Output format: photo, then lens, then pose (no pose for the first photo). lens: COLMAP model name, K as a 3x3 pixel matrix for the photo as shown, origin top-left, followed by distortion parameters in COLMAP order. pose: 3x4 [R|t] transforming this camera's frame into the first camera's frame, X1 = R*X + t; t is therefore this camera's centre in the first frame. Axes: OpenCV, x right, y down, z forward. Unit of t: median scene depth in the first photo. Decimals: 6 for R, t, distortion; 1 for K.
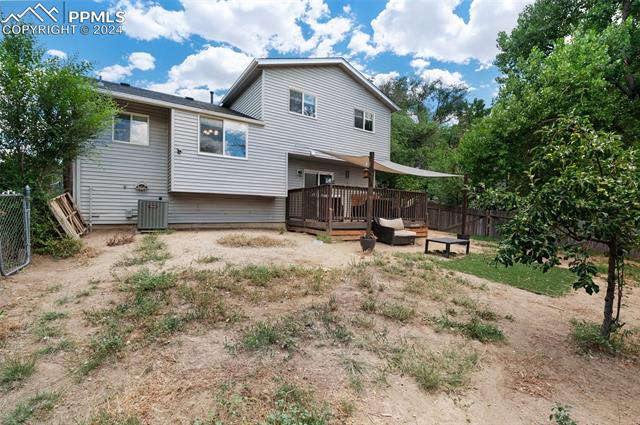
lens RADIAL K [[274.2, 0, 320.6], [0, 274.2, 210.5], [0, 0, 1]] dist [0.000166, -0.000267]
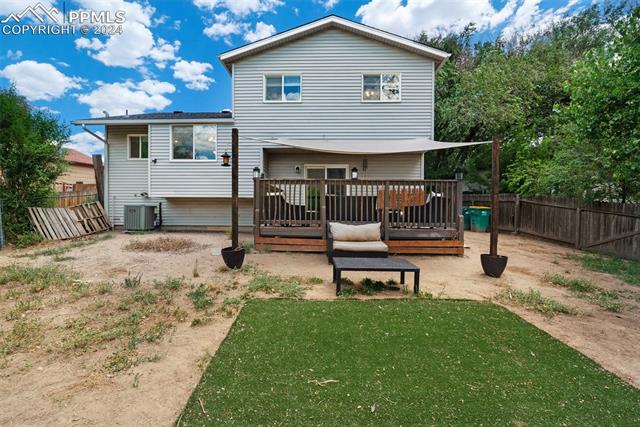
lens RADIAL K [[274.7, 0, 320.0], [0, 274.7, 213.5], [0, 0, 1]] dist [-0.001545, -0.000098]
pose [[0.808916, -0.008936, -0.587857, 0.545177], [0.008264, 0.999959, -0.003827, 0.006385], [0.587867, -0.001762, 0.808956, 0.386180]]
